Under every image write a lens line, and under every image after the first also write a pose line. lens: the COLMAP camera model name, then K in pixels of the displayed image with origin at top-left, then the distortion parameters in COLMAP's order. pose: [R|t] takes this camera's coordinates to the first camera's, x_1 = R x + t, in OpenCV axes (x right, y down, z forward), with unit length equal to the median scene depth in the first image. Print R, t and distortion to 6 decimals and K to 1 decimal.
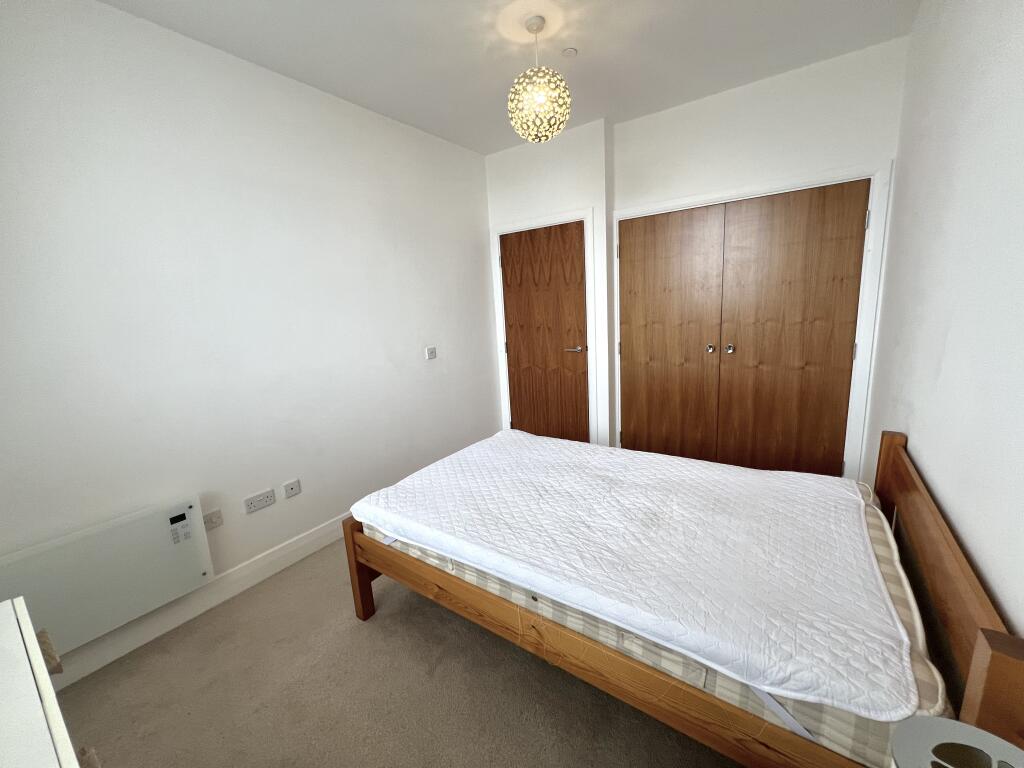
lens RADIAL K [[410.7, 0, 509.8], [0, 410.7, 383.0], [0, 0, 1]] dist [-0.001116, -0.000177]
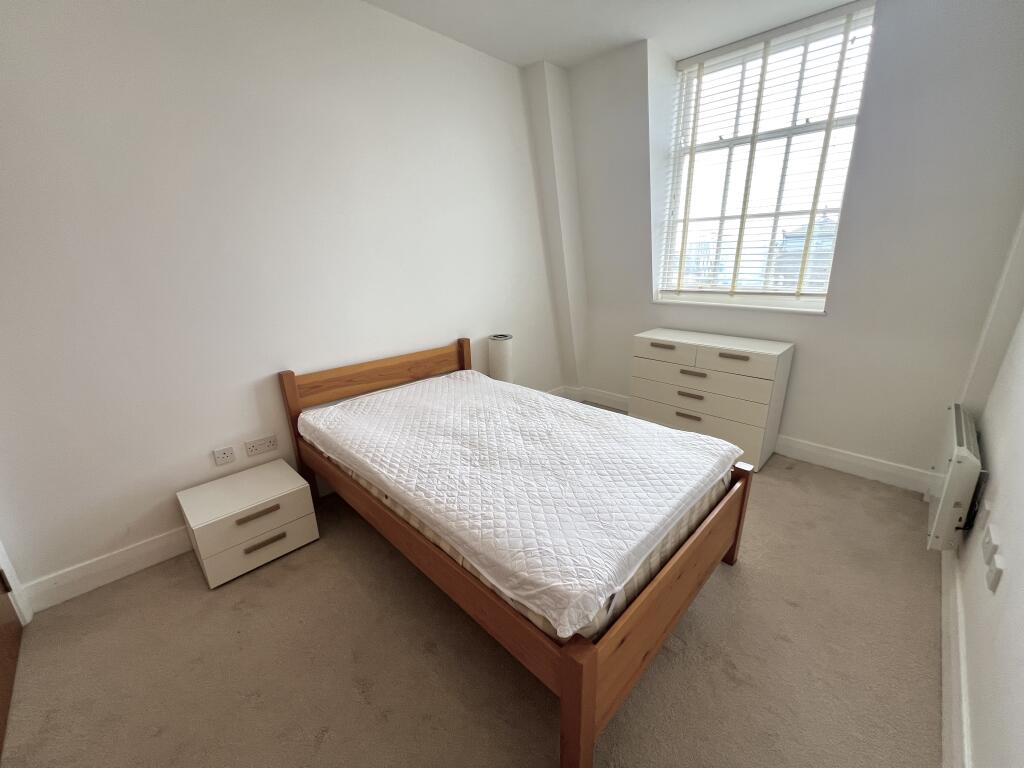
lens RADIAL K [[405.1, 0, 512.0], [0, 405.1, 384.0], [0, 0, 1]] dist [0.014205, -0.000175]
pose [[-0.984079, 0.021073, 0.176480, -0.016600], [0.103283, 0.875887, 0.471332, -0.227128], [-0.144644, 0.482055, -0.864119, 1.186374]]
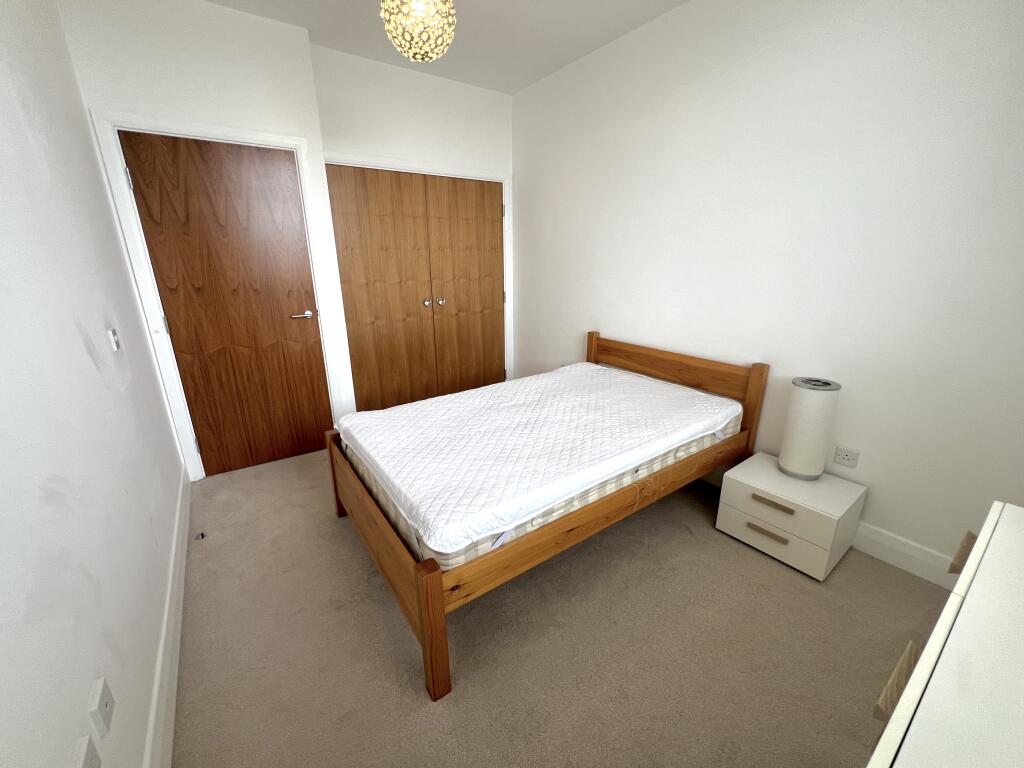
lens RADIAL K [[410.1, 0, 508.7], [0, 410.1, 387.0], [0, 0, 1]] dist [-0.000262, -0.000101]
pose [[0.332097, -0.231662, 0.914355, -0.571029], [0.172239, 0.967966, 0.182687, -0.026152], [-0.927386, 0.096818, 0.361360, 0.405037]]
